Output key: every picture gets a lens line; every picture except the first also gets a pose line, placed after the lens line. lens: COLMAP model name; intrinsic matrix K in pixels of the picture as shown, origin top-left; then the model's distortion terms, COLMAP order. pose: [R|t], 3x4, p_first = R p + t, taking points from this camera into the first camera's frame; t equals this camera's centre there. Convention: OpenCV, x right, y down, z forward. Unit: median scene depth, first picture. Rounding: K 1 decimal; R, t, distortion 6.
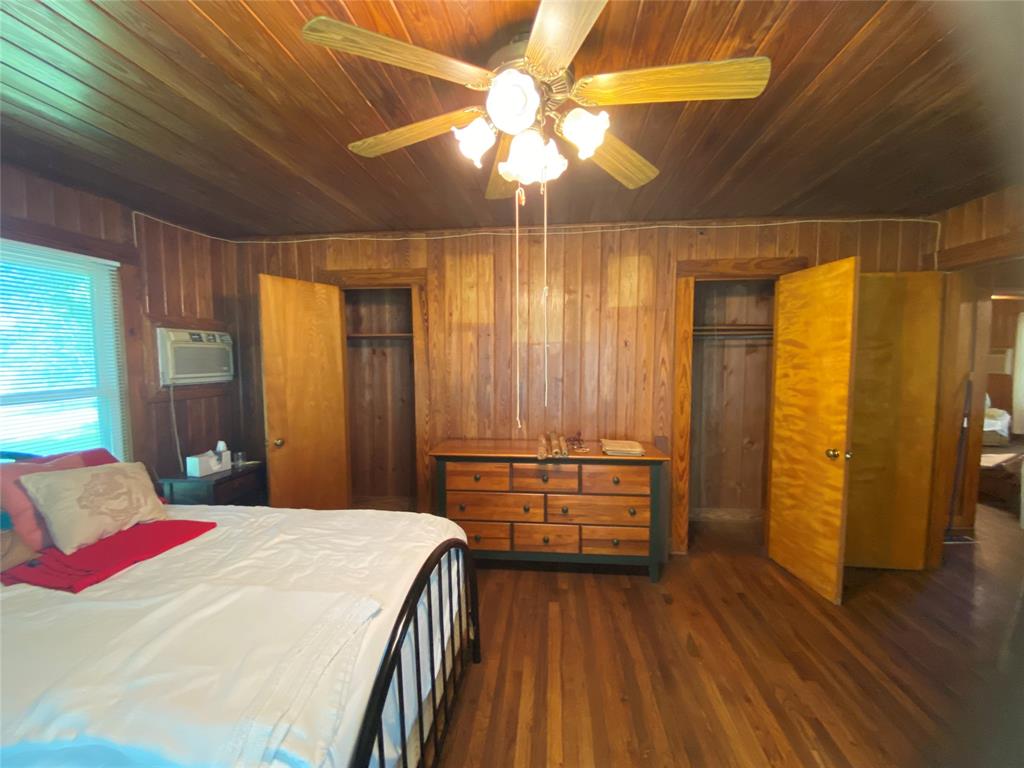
lens RADIAL K [[418.1, 0, 512.0], [0, 418.1, 384.0], [0, 0, 1]] dist [0.032088, -0.026875]
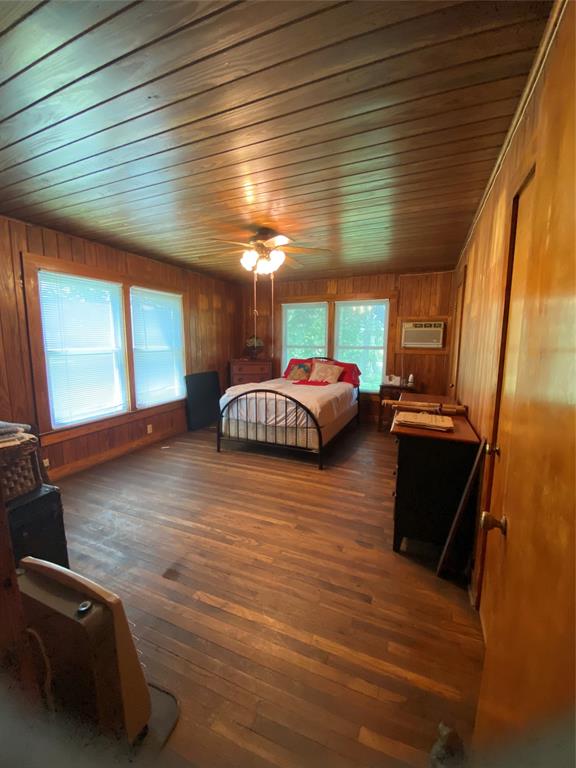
lens RADIAL K [[313.6, 0, 288.0], [0, 313.6, 384.0], [0, 0, 1]] dist [0.032088, -0.026875]
pose [[-0.308952, 0.127430, -0.942502, 1.160135], [-0.077060, 0.984371, 0.158351, -0.022901], [0.947951, 0.121552, -0.294304, 0.992662]]
